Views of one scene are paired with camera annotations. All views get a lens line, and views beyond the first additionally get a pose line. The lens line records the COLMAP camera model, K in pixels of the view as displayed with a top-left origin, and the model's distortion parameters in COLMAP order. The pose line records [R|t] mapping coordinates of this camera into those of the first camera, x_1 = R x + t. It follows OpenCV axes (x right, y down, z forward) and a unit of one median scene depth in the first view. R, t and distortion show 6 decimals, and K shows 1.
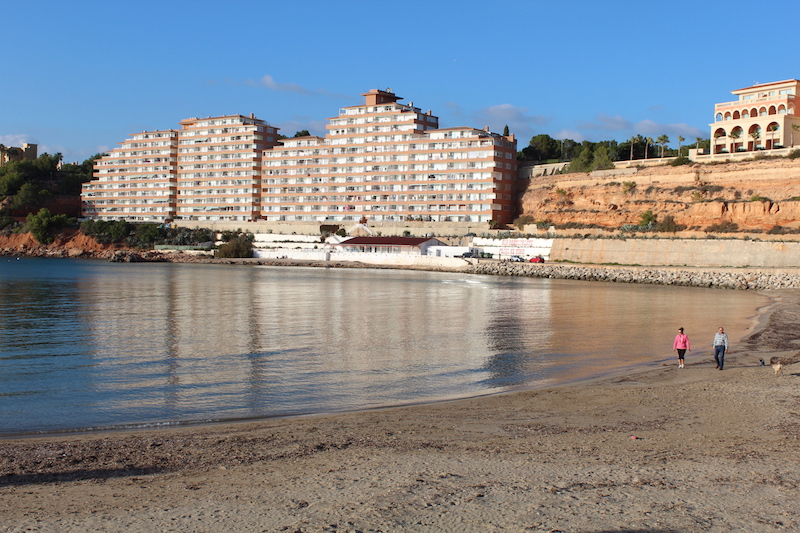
lens RADIAL K [[1025.6, 0, 400.0], [0, 1025.6, 266.5], [0, 0, 1]] dist [-0.070328, 0.108535]
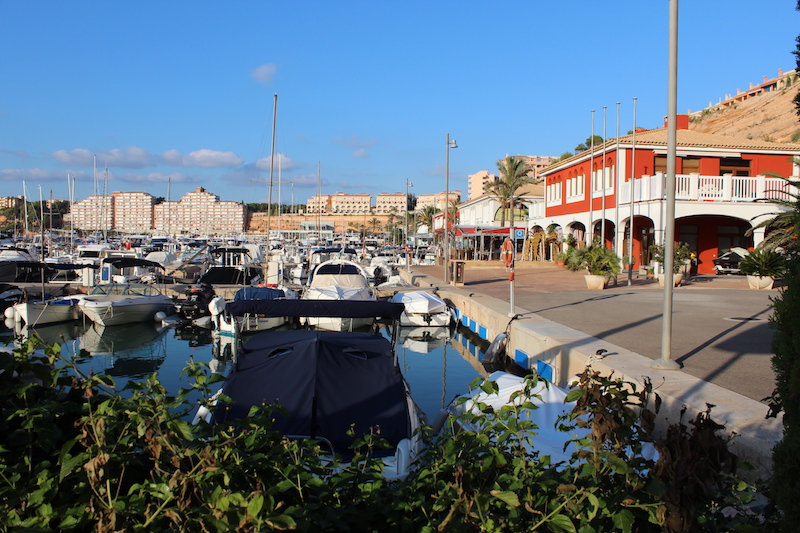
lens RADIAL K [[693.7, 0, 400.0], [0, 693.7, 266.5], [0, 0, 1]] dist [-0.162820, 0.192258]
pose [[0.860807, -0.028565, 0.508129, -0.533545], [0.016405, 0.999462, 0.028395, 0.018566], [-0.508667, -0.016107, 0.860813, -1.053562]]
